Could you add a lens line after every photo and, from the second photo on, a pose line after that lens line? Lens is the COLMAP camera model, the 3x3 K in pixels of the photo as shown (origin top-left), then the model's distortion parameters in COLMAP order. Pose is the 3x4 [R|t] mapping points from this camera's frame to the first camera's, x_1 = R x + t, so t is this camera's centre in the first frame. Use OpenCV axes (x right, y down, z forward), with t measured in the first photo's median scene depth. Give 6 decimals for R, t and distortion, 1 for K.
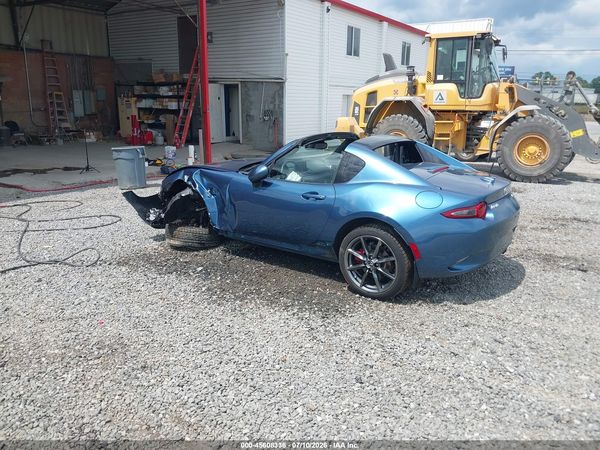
lens RADIAL K [[467.3, 0, 306.3], [0, 467.3, 225.4], [0, 0, 1]] dist [0.030633, -0.044277]
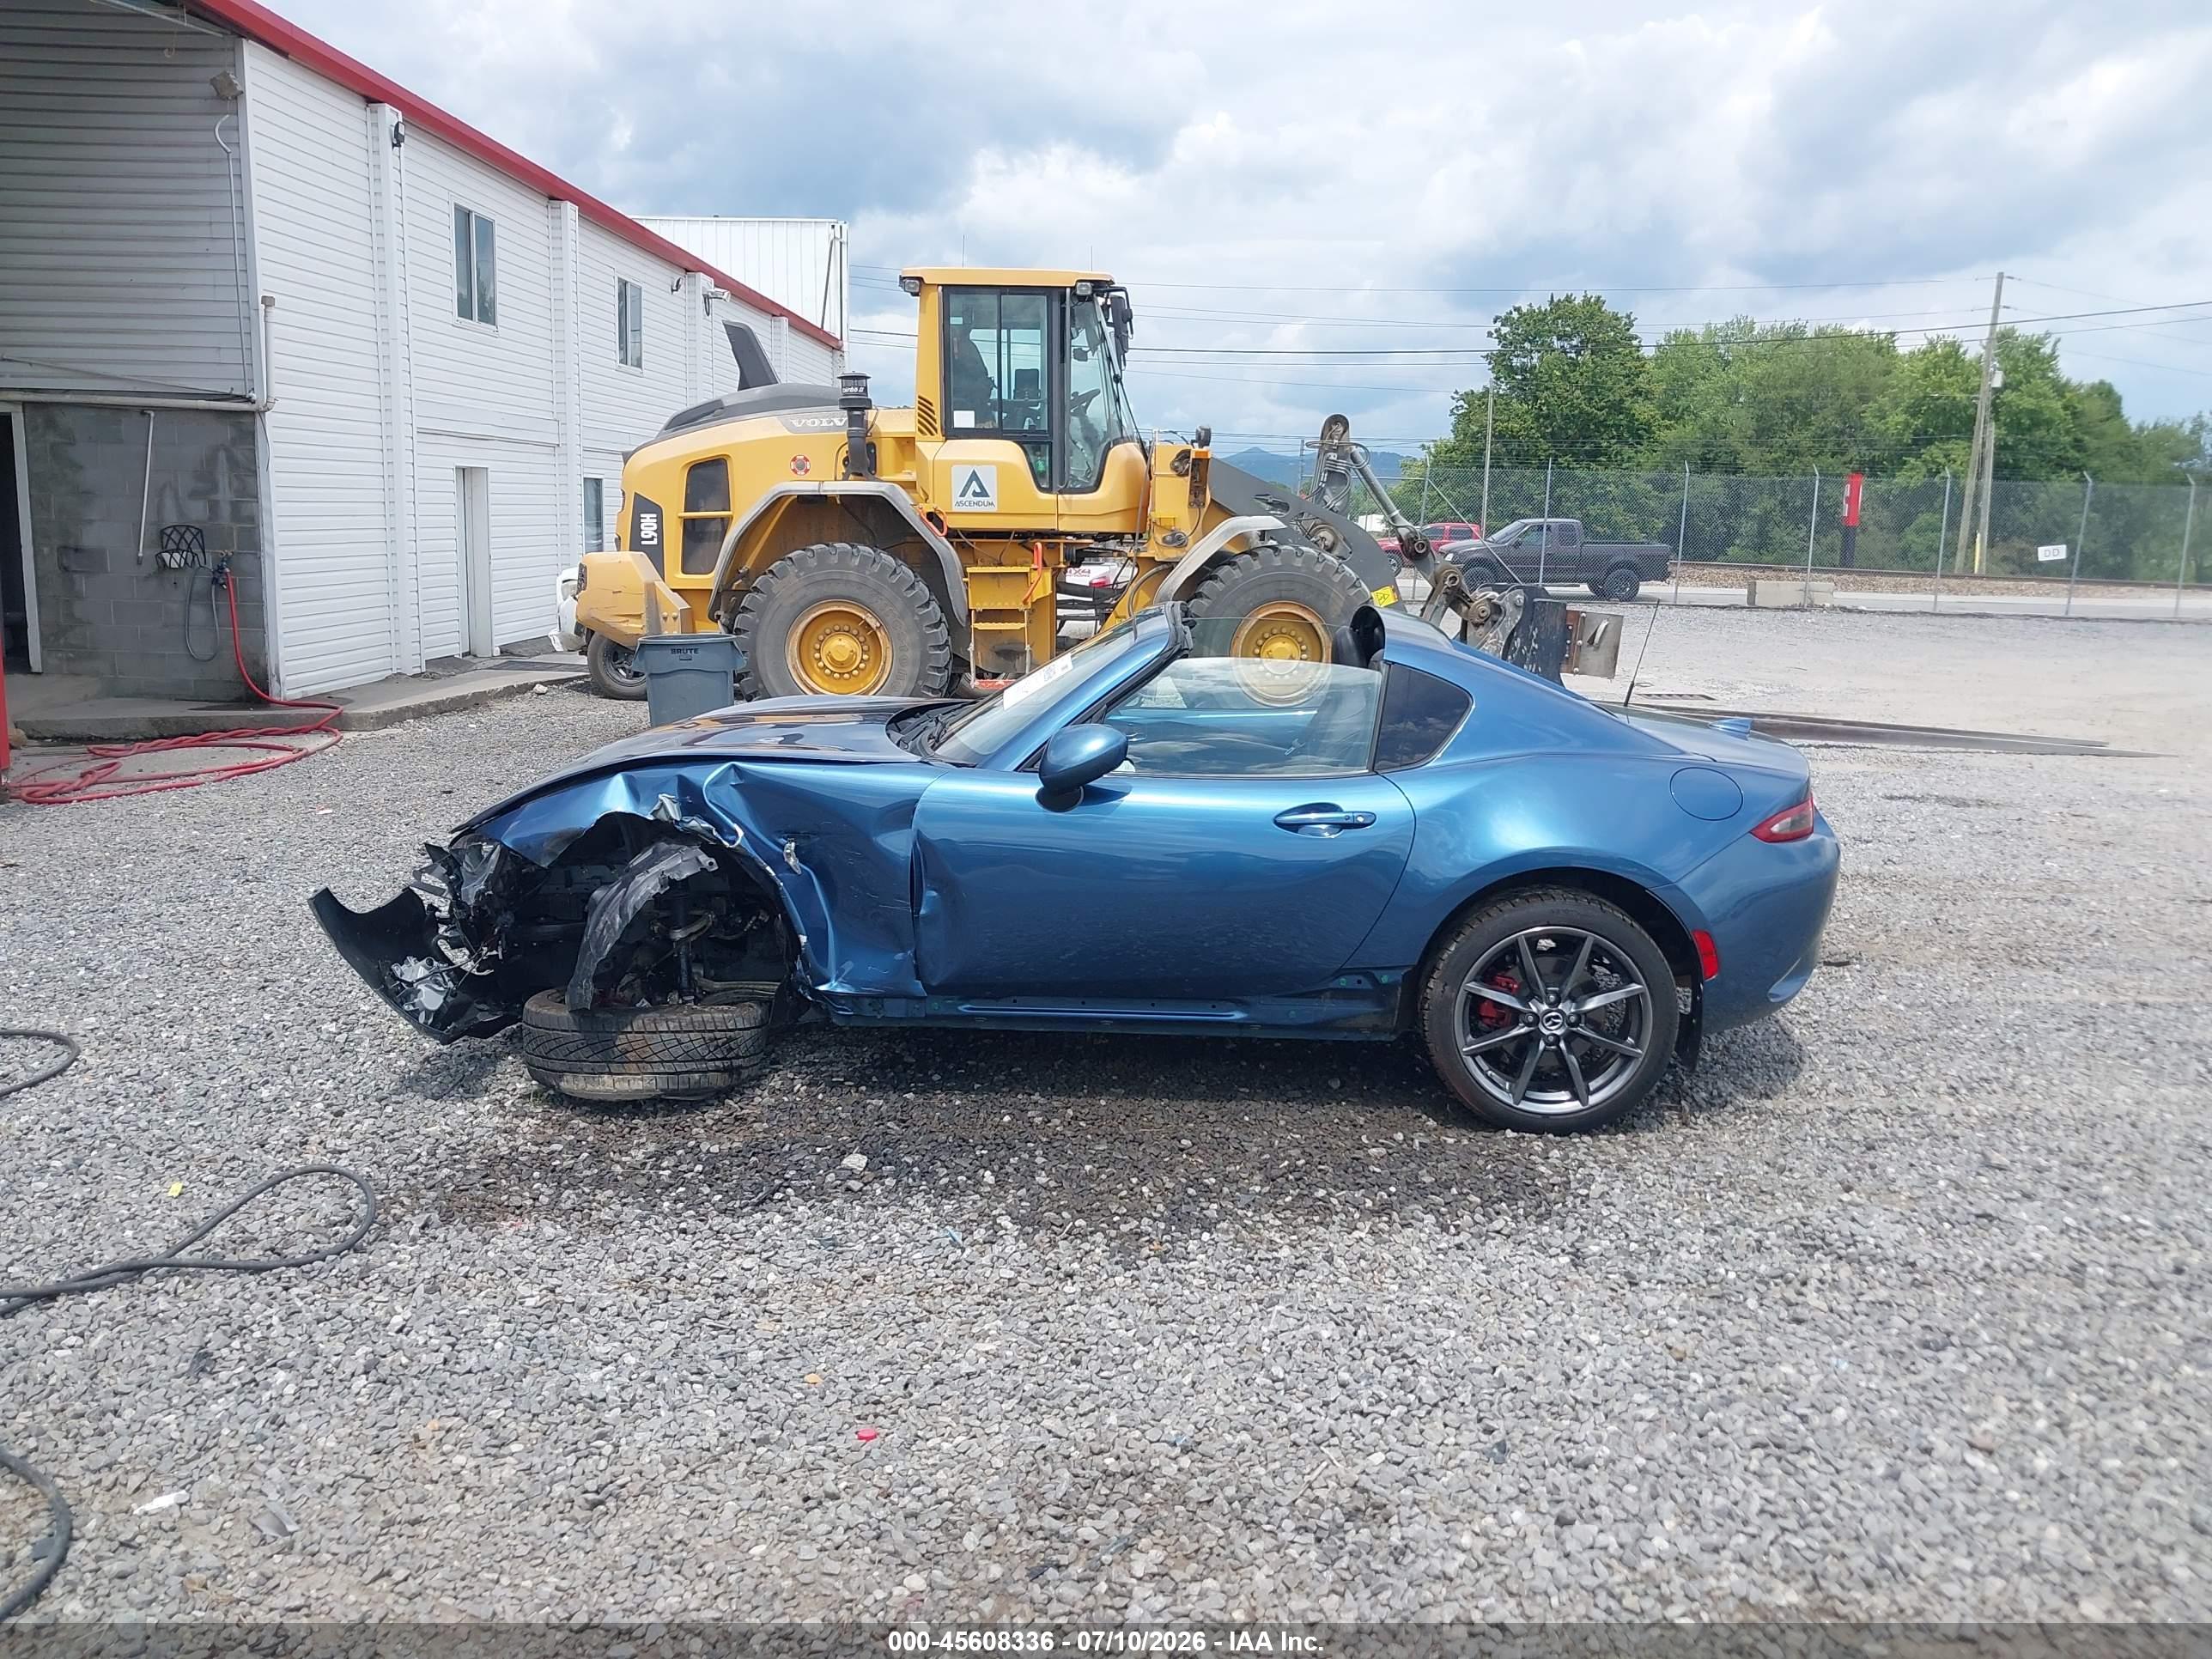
lens RADIAL K [[1722.7, 0, 1129.3], [0, 1722.7, 830.9], [0, 0, 1]] dist [0.030633, -0.044277]
pose [[0.846559, -0.089812, 0.524664, -0.220768], [0.125763, 0.991505, -0.033197, -0.012165], [-0.517225, 0.094087, 0.850662, 0.055489]]
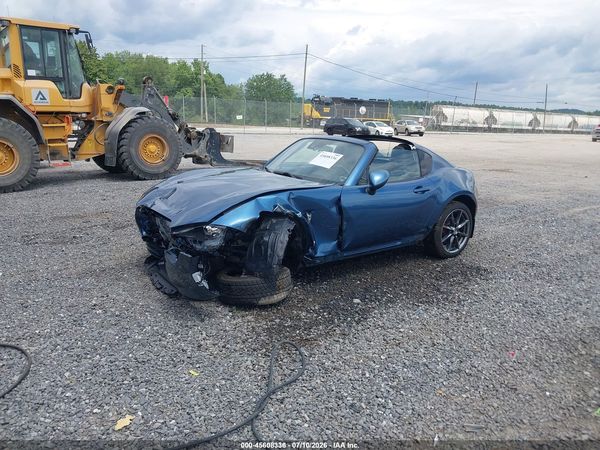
lens RADIAL K [[472.6, 0, 313.7], [0, 472.6, 223.5], [0, 0, 1]] dist [0.001520, -0.047296]
pose [[0.315323, -0.213575, 0.924639, -0.394063], [0.217130, 0.964736, 0.148791, -0.072452], [-0.923811, 0.153850, 0.350577, 0.291064]]
